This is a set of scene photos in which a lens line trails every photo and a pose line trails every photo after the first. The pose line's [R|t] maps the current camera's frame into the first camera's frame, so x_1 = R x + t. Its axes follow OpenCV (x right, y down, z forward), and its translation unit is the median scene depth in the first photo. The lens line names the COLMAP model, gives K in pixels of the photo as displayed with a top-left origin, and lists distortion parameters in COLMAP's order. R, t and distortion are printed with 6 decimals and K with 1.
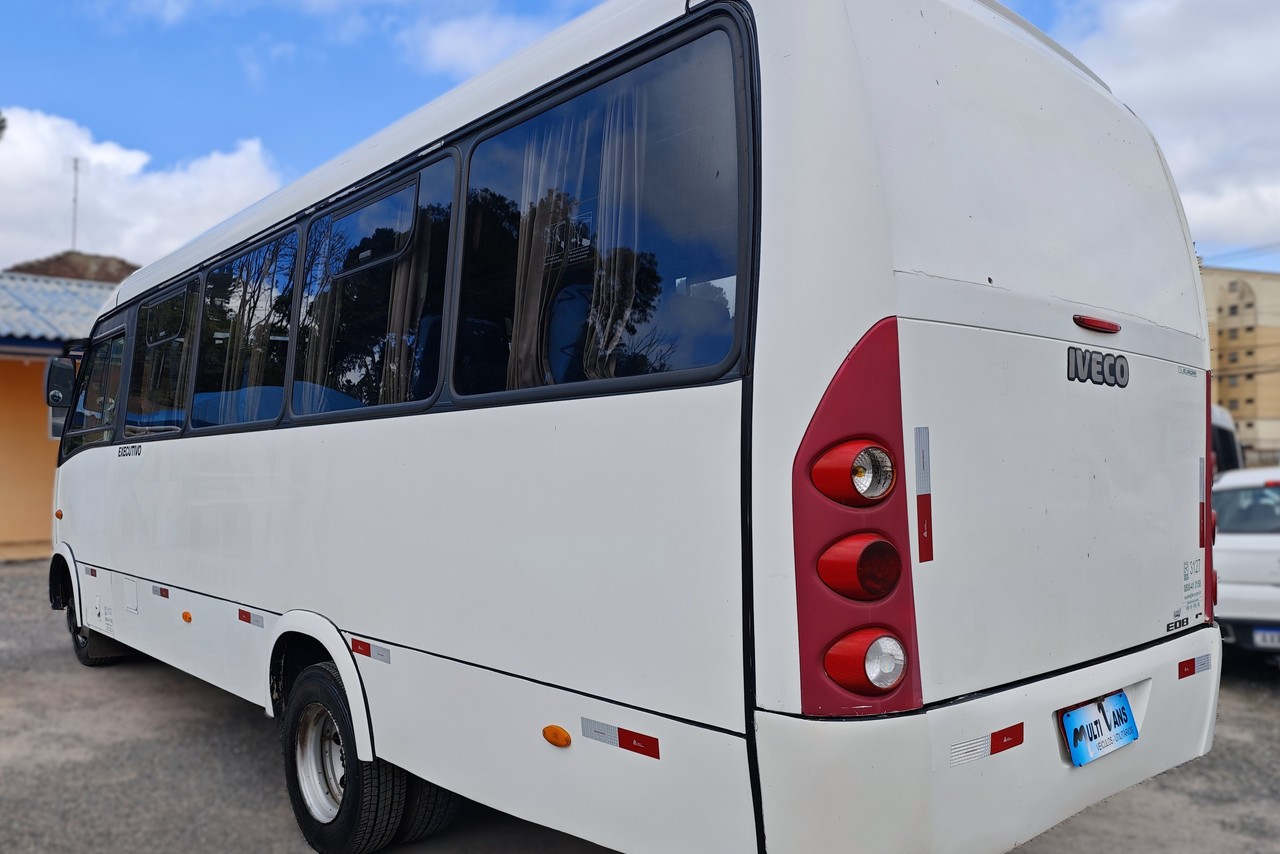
lens RADIAL K [[881.7, 0, 645.0], [0, 881.7, 428.2], [0, 0, 1]] dist [0.024082, -0.032130]
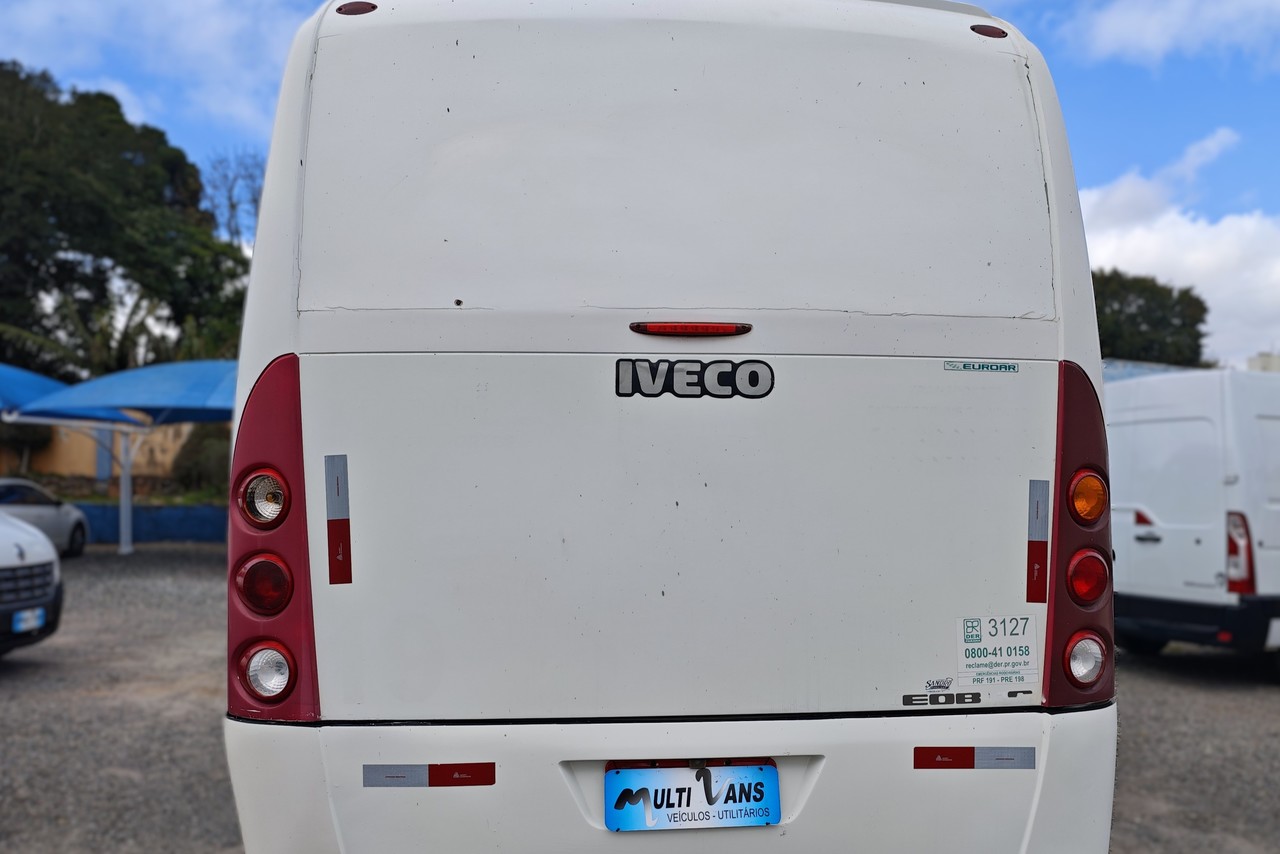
lens RADIAL K [[881.7, 0, 645.0], [0, 881.7, 428.2], [0, 0, 1]] dist [0.024082, -0.032130]
pose [[0.835489, -0.026385, -0.548874, 0.972926], [0.021418, 0.999651, -0.015451, -0.007592], [0.549090, 0.001153, 0.835762, 0.262565]]
